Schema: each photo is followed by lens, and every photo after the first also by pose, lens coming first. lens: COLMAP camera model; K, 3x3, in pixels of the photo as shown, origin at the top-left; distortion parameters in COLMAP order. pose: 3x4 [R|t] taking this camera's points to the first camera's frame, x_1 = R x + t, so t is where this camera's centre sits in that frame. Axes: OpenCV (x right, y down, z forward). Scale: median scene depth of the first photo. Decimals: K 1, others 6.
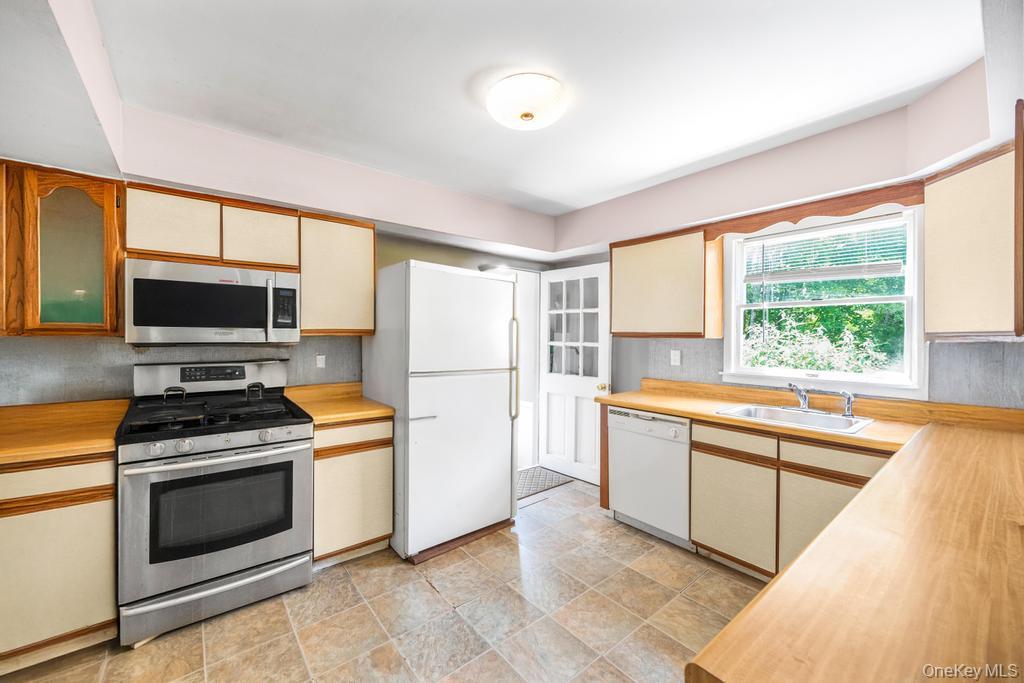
lens RADIAL K [[404.1, 0, 512.0], [0, 404.1, 341.5], [0, 0, 1]] dist [0.000587, 0.000050]
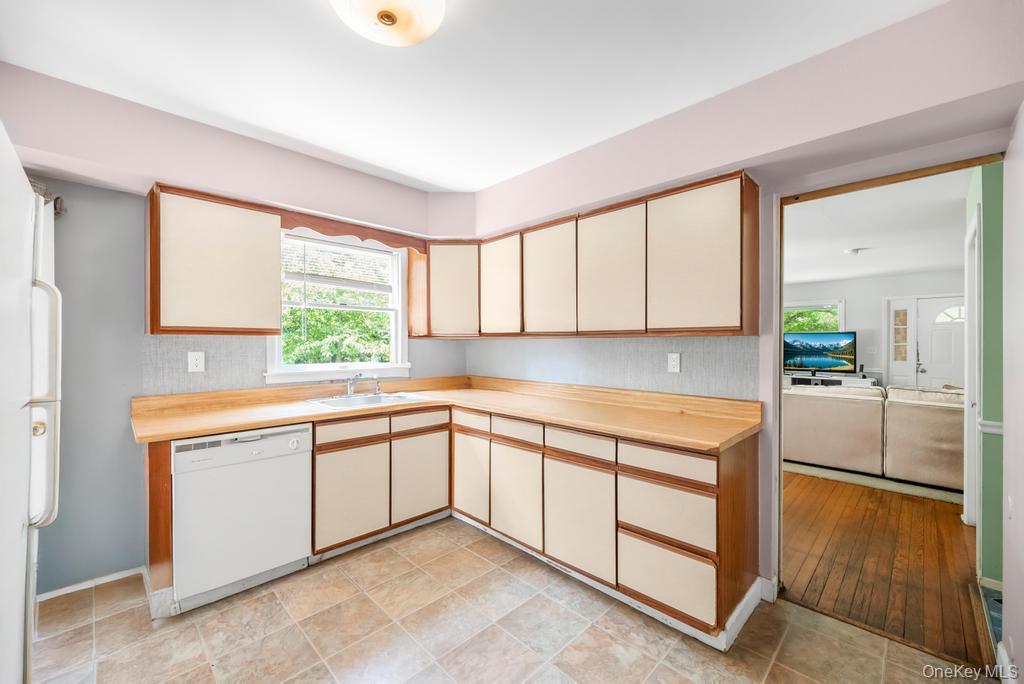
lens RADIAL K [[407.7, 0, 514.4], [0, 407.7, 348.4], [0, 0, 1]] dist [0.000803, -0.000026]
pose [[-0.108698, -0.020538, 0.993863, -0.507610], [0.011635, 0.999692, 0.021931, 0.007300], [-0.994007, 0.013947, -0.108425, 0.611479]]
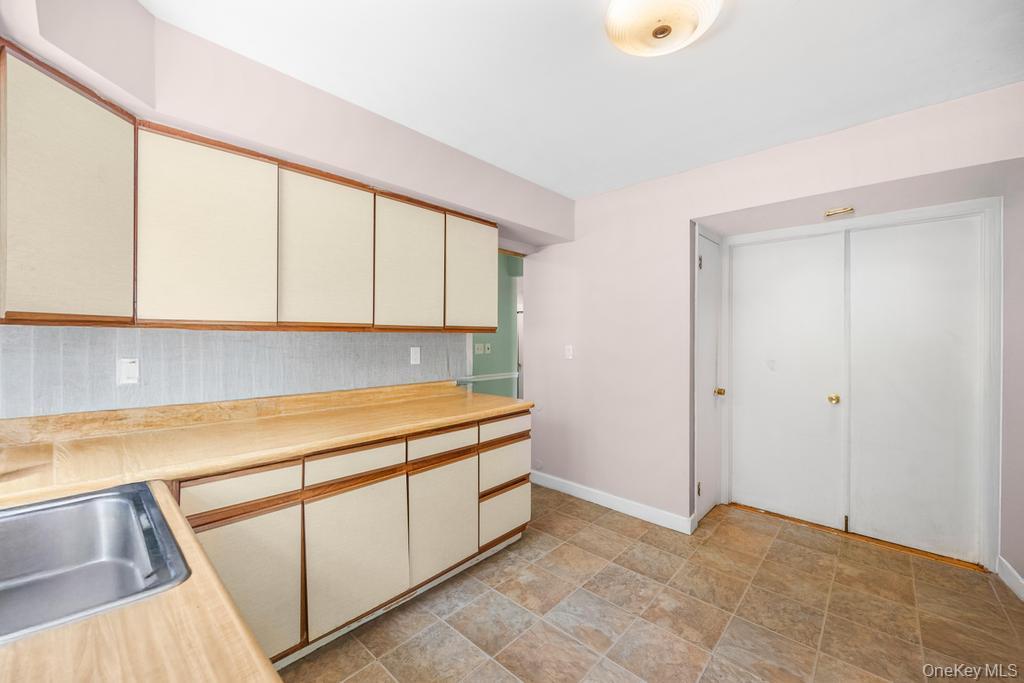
lens RADIAL K [[401.0, 0, 515.2], [0, 401.0, 337.1], [0, 0, 1]] dist [0.000229, 0.000010]
pose [[-0.989479, -0.009234, -0.144380, 0.290563], [-0.011952, 0.999767, 0.017973, -0.004301], [0.144181, 0.019510, -0.989359, 1.210266]]
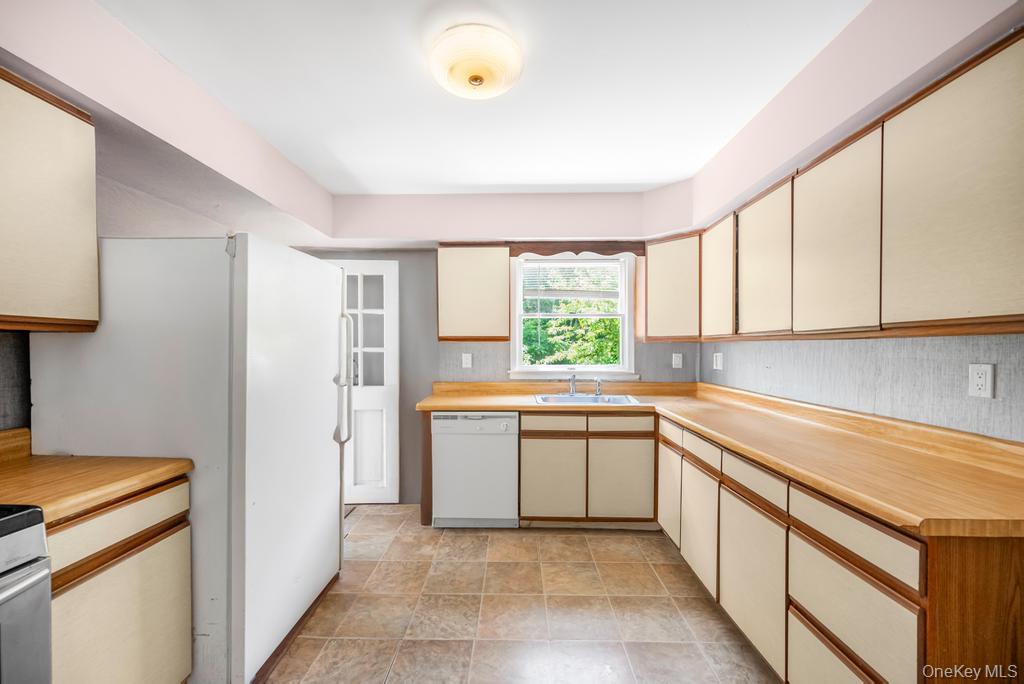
lens RADIAL K [[406.9, 0, 510.0], [0, 406.9, 357.0], [0, 0, 1]] dist [0.000651, -0.000018]
pose [[0.646968, -0.023953, 0.762141, -0.424102], [0.014277, 0.999712, 0.019301, 0.014738], [-0.762383, -0.001606, 0.647124, 0.265828]]
